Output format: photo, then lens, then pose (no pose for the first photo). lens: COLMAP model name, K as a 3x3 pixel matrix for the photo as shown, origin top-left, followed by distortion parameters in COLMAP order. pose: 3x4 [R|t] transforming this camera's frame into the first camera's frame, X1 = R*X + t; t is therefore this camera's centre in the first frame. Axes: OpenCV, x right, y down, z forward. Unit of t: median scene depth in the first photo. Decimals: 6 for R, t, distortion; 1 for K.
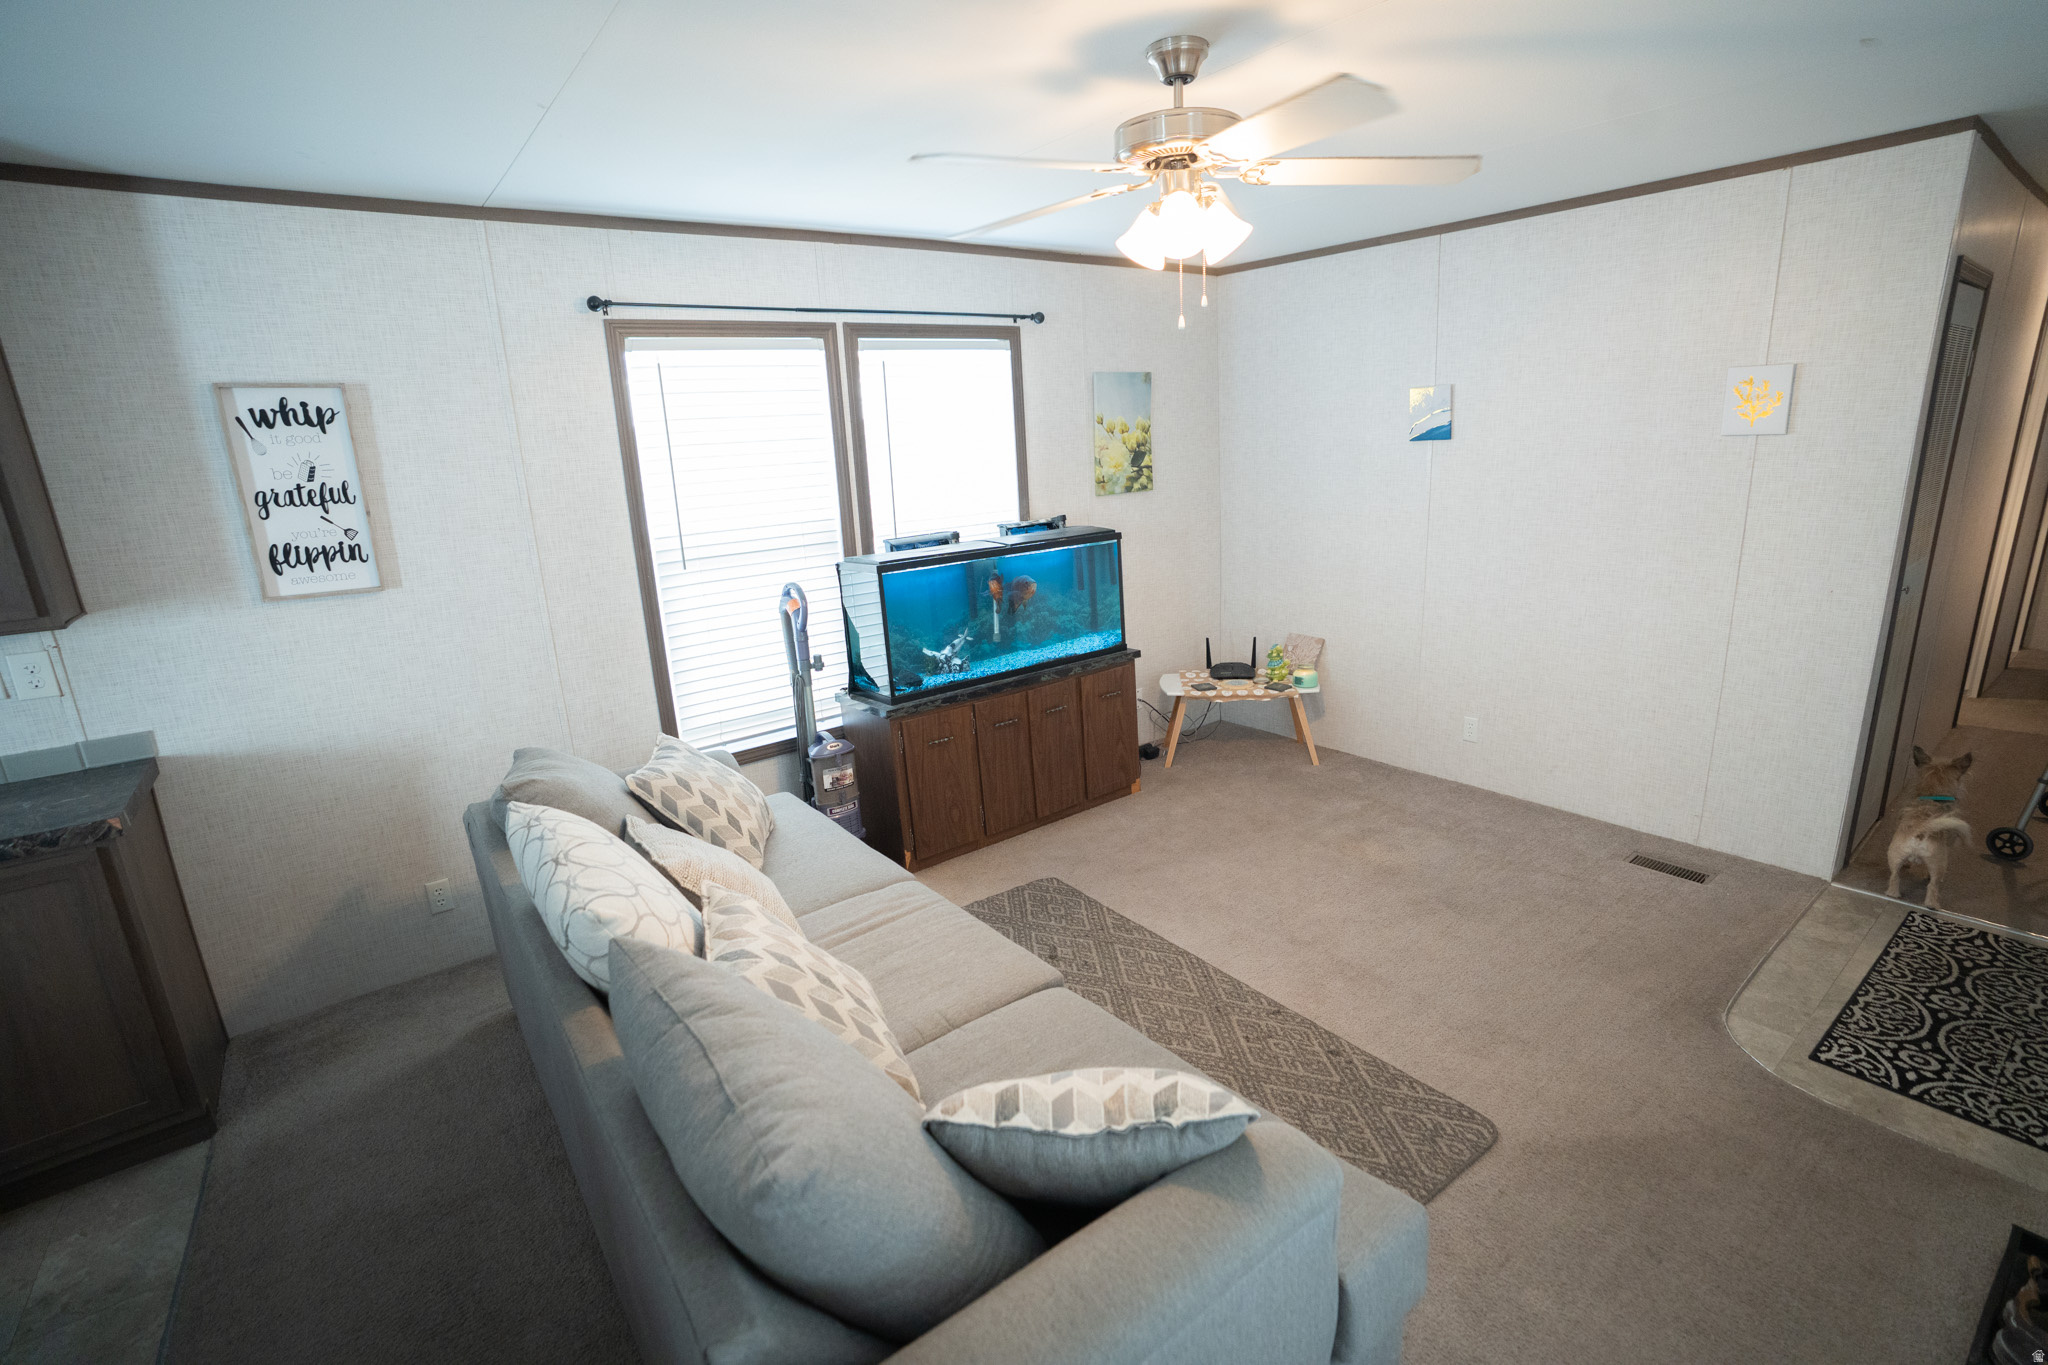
lens RADIAL K [[936.9, 0, 1032.6], [0, 936.9, 686.5], [0, 0, 1]] dist [-0.063721, 0.027913]
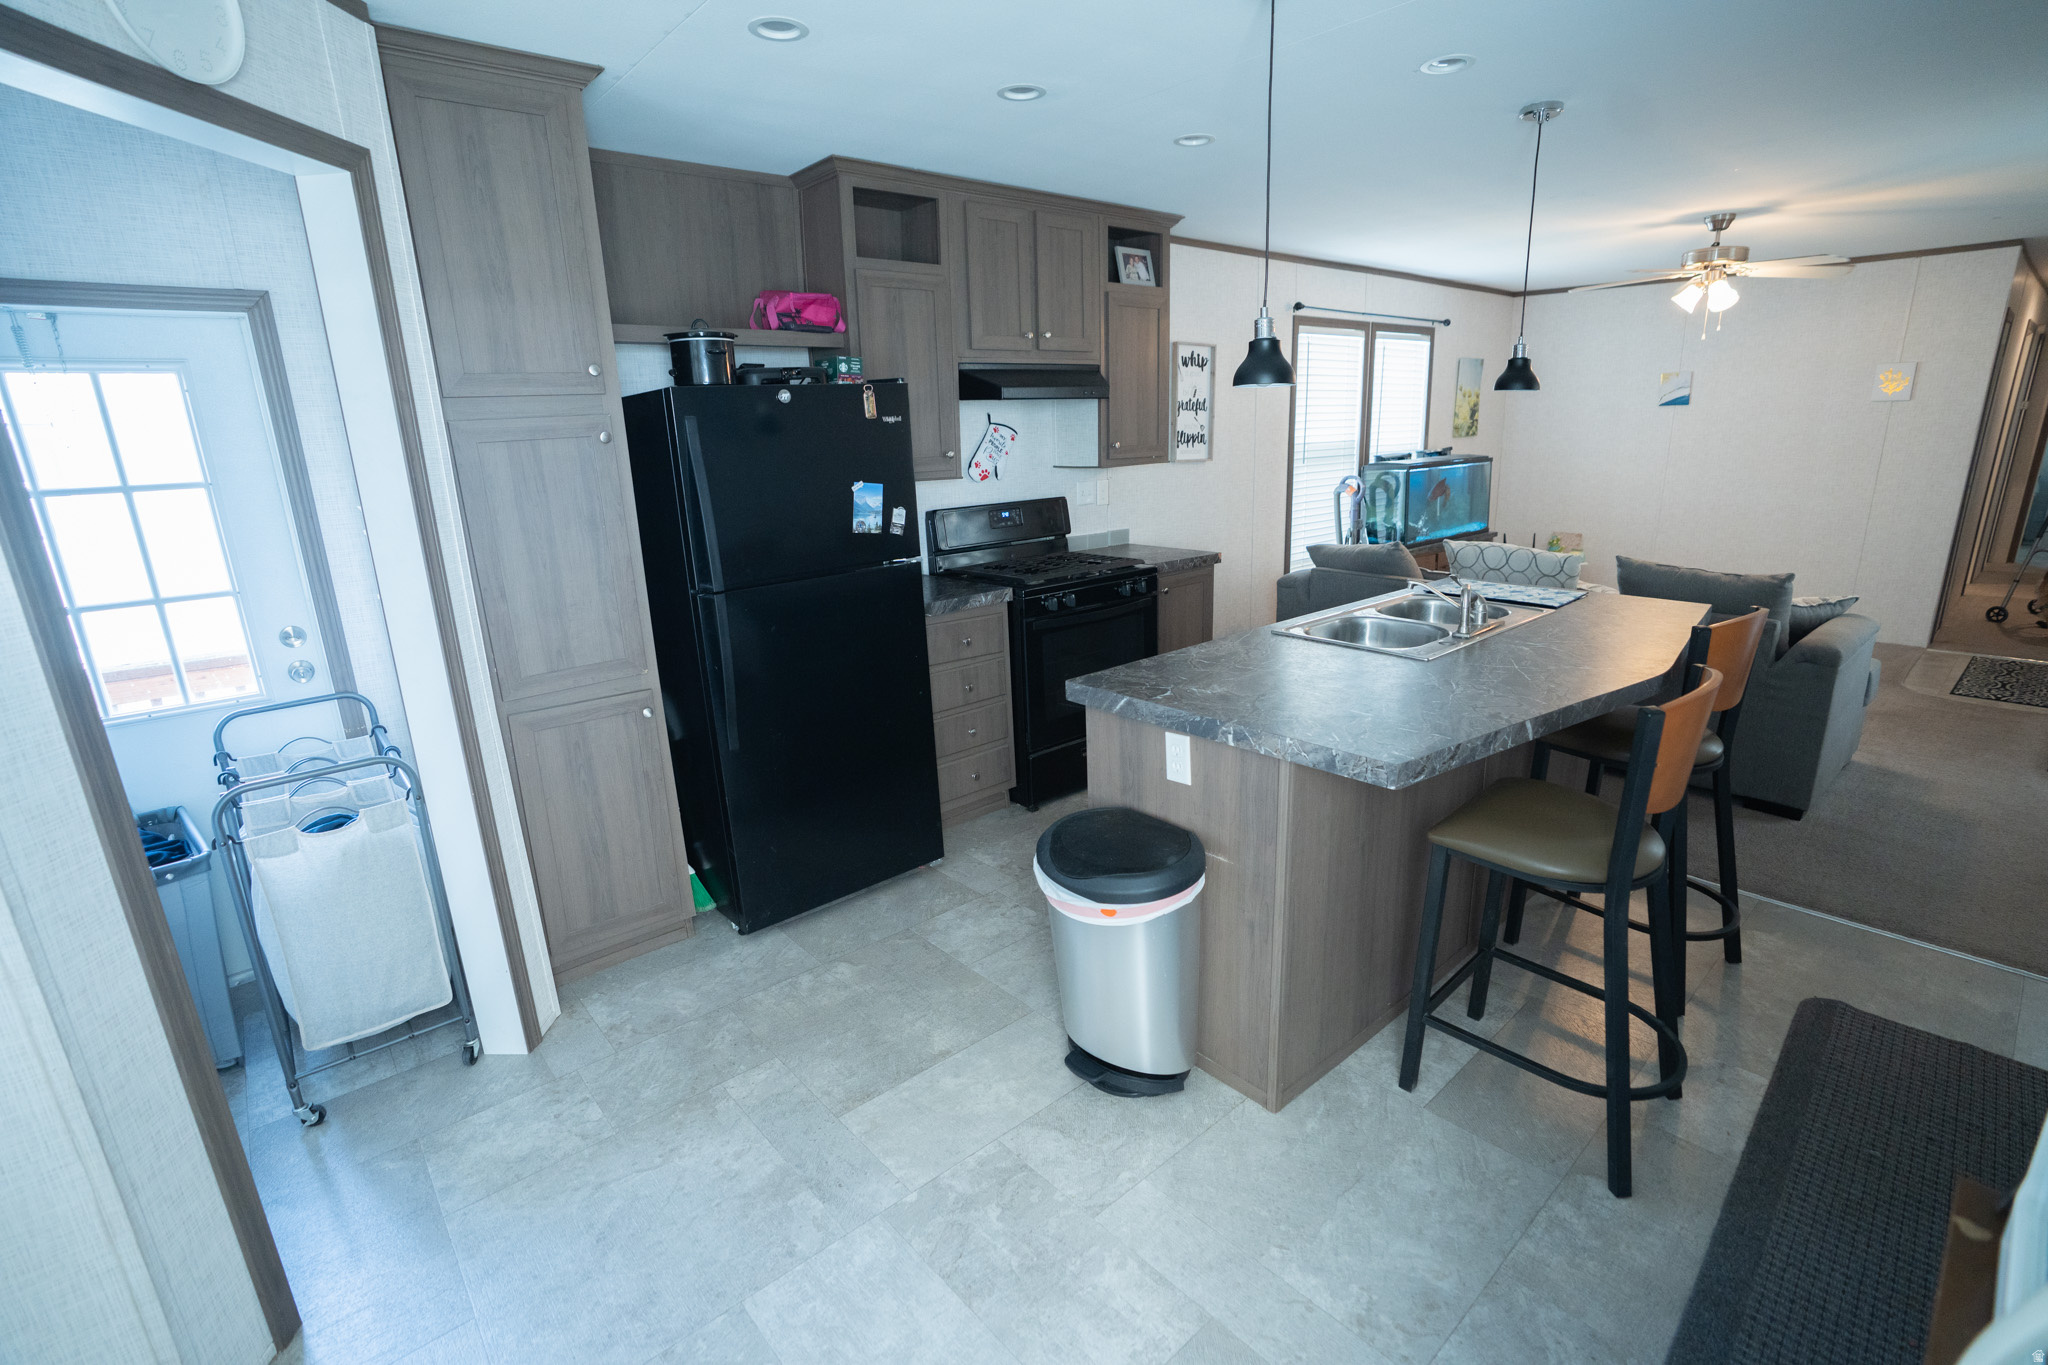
lens RADIAL K [[962.5, 0, 1002.1], [0, 962.5, 692.8], [0, 0, 1]] dist [-0.073714, 0.029068]
pose [[0.998487, 0.000647, 0.054991, -1.141192], [-0.001117, 0.999963, 0.008511, 0.310440], [-0.054984, -0.008559, 0.998451, -0.788337]]
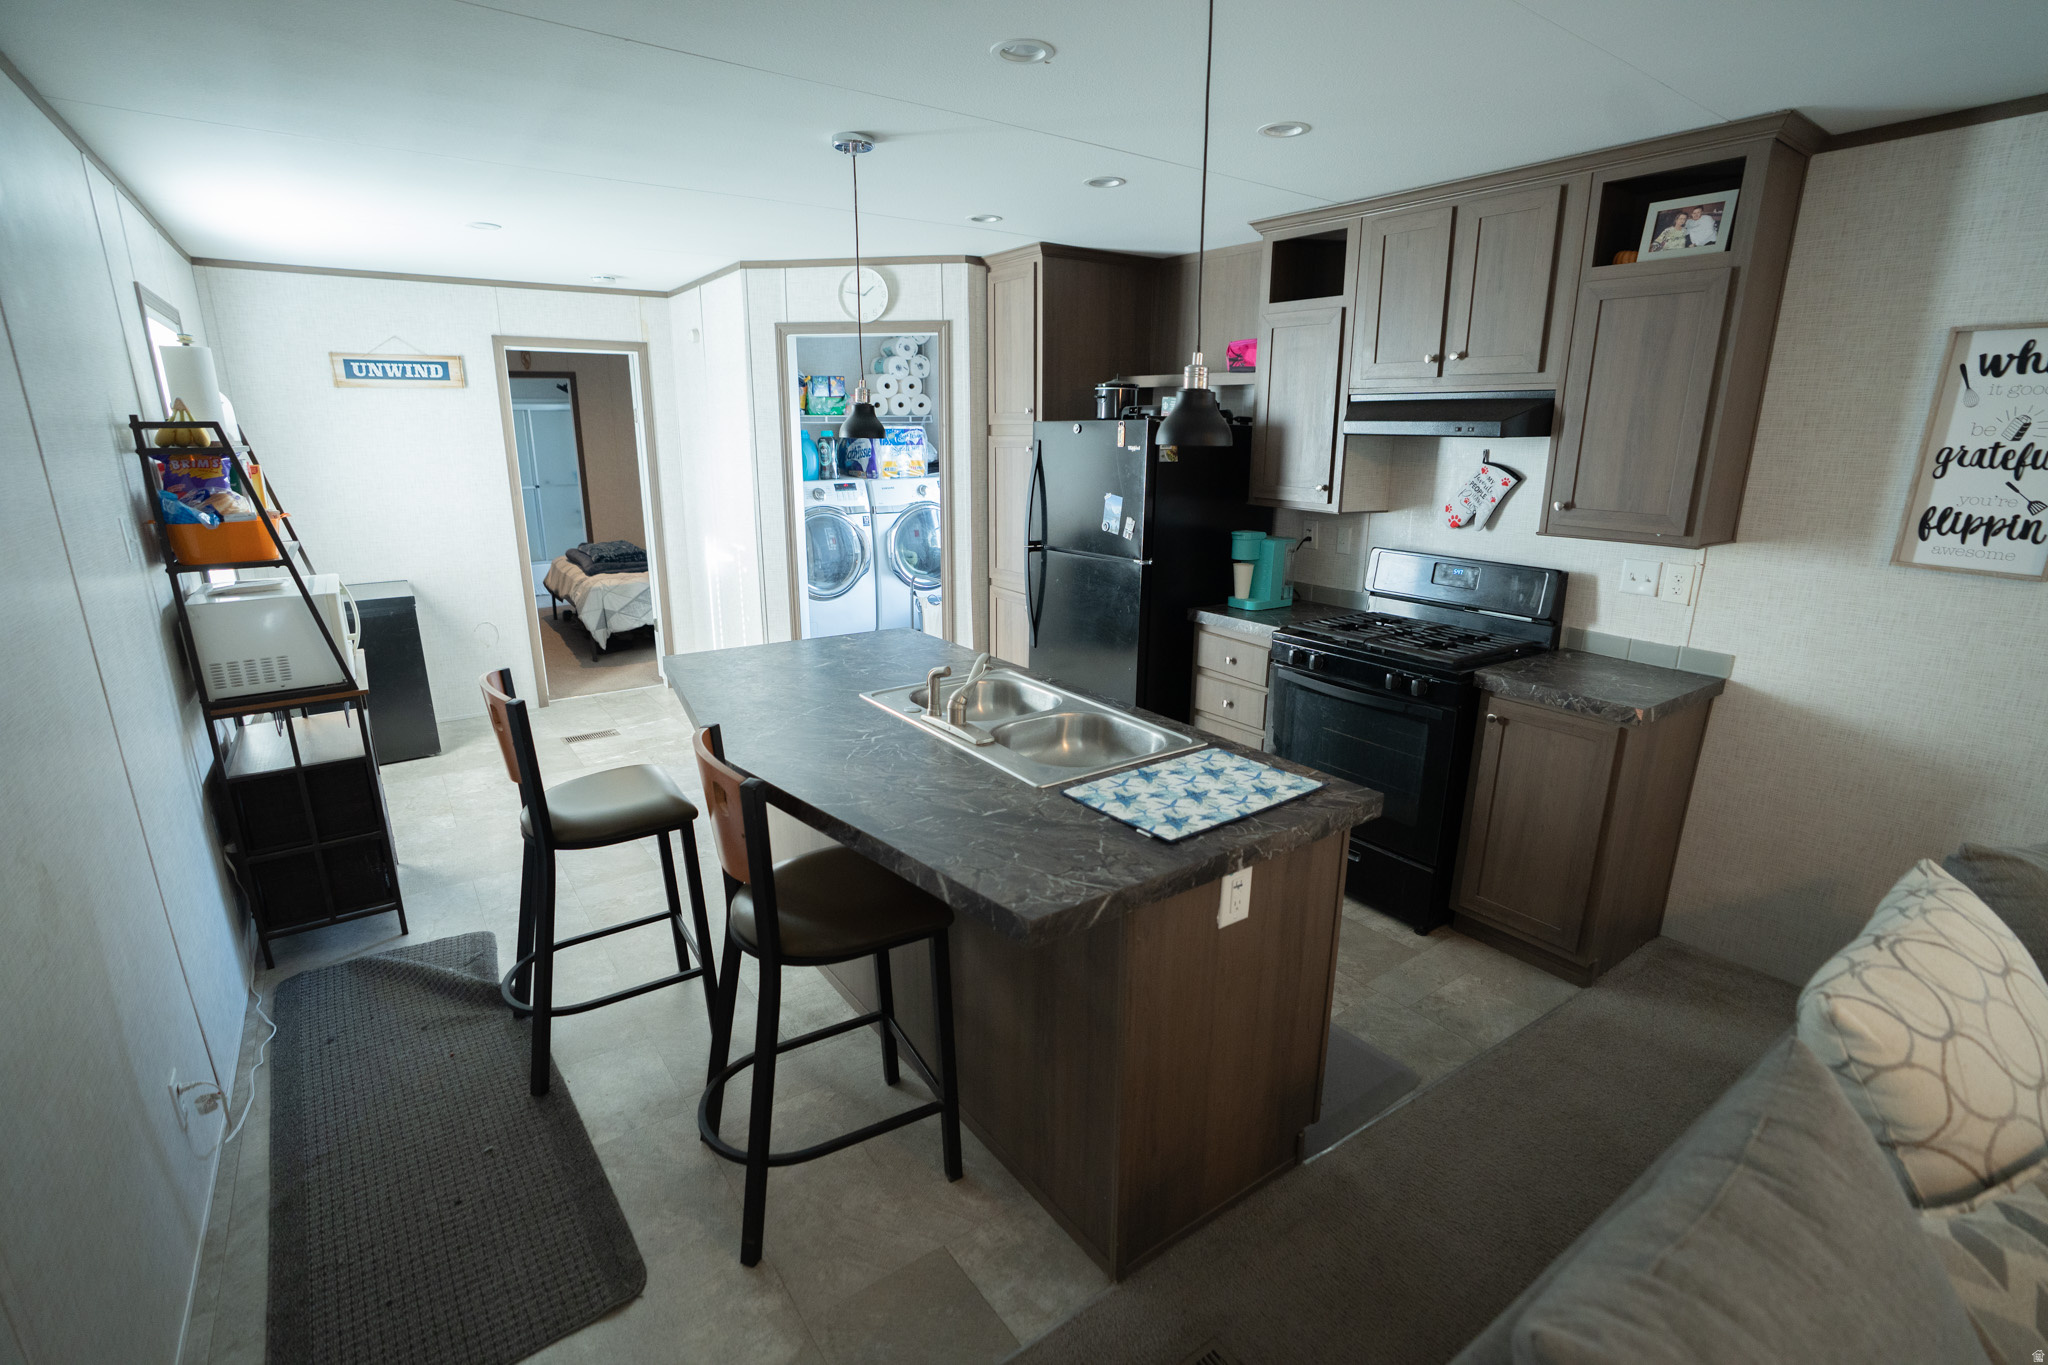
lens RADIAL K [[935.4, 0, 1051.5], [0, 935.4, 684.2], [0, 0, 1]] dist [-0.069970, 0.026997]
pose [[-0.015440, 0.308683, -0.951039, 0.076169], [-0.265317, 0.915792, 0.301550, -0.025983], [0.964038, 0.256983, 0.067759, 0.116505]]
